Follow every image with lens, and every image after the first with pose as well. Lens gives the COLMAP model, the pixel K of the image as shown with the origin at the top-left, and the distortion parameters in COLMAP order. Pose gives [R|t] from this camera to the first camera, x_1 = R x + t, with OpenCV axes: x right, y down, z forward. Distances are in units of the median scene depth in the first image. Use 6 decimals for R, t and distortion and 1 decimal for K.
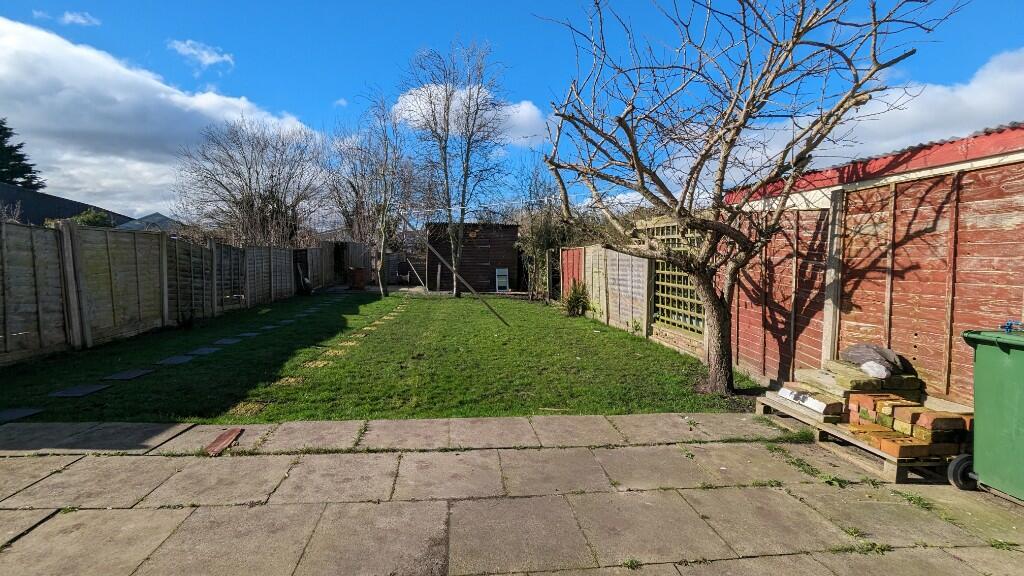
lens RADIAL K [[484.5, 0, 512.0], [0, 484.5, 288.0], [0, 0, 1]] dist [0.000145, -0.000585]
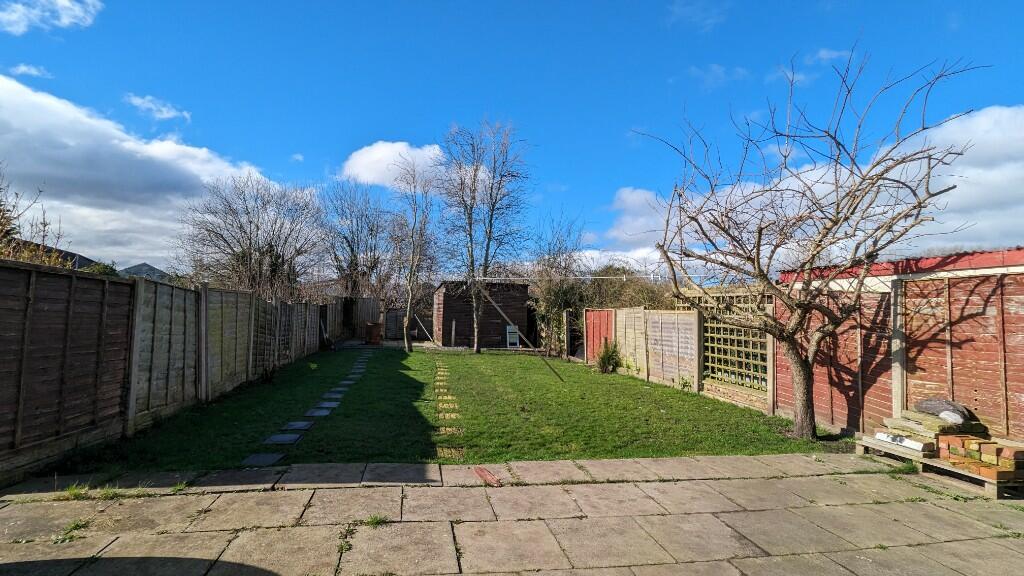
lens RADIAL K [[484.5, 0, 512.0], [0, 484.5, 288.0], [0, 0, 1]] dist [0.000145, -0.000585]
pose [[0.996809, 0.018820, 0.077579, -0.490806], [-0.010119, 0.993763, -0.111055, -0.022058], [-0.079185, 0.109915, 0.990782, -0.230804]]
